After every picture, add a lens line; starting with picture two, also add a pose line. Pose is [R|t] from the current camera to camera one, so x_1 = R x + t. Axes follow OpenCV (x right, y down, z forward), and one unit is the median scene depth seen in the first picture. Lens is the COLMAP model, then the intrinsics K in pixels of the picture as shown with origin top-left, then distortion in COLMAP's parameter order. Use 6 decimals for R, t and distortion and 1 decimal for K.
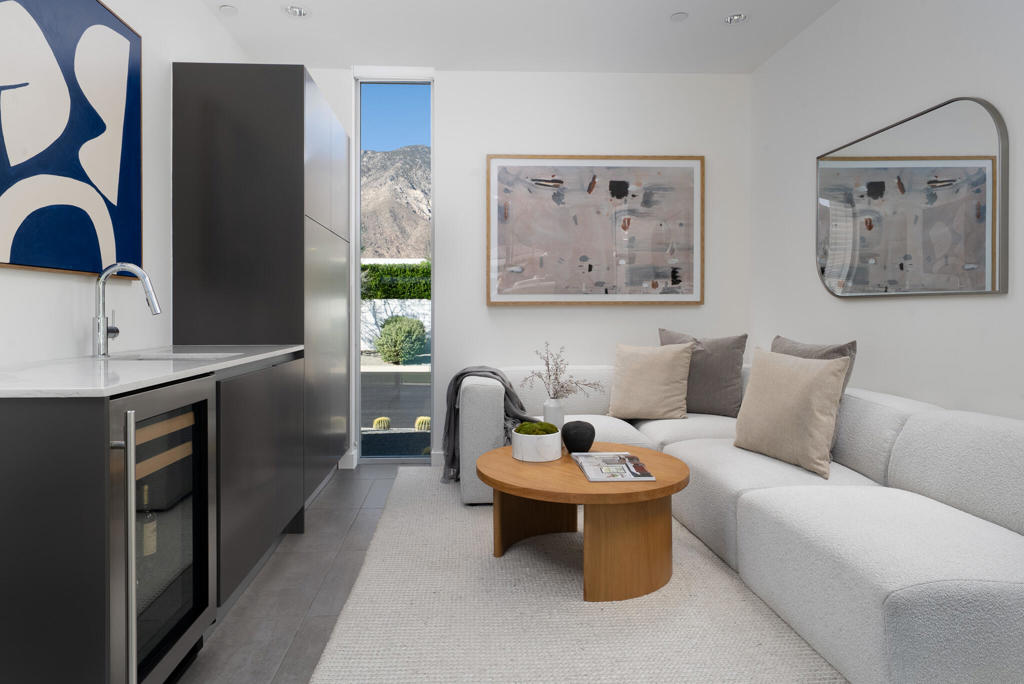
lens RADIAL K [[626.9, 0, 476.3], [0, 626.9, 317.2], [0, 0, 1]] dist [0.004452, 0.000540]
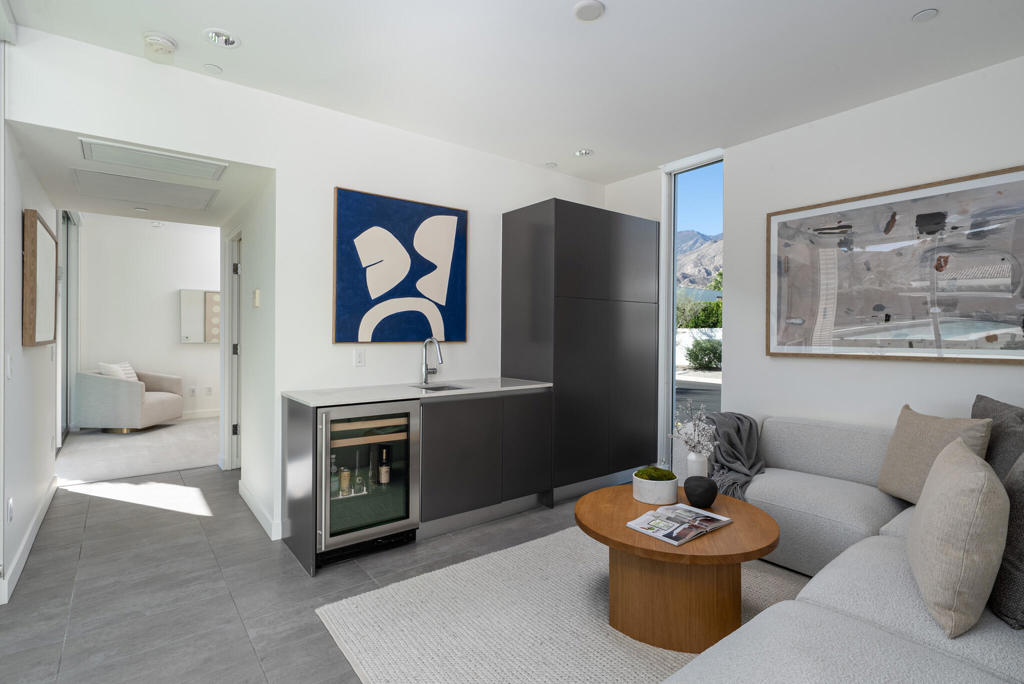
lens RADIAL K [[494.2, 0, 494.3], [0, 494.2, 330.6], [0, 0, 1]] dist [-0.004803, -0.000916]
pose [[0.568945, -0.004927, -0.822361, 0.437464], [-0.009124, 0.999883, -0.012303, -0.047184], [0.822325, 0.014503, 0.568833, 0.150168]]
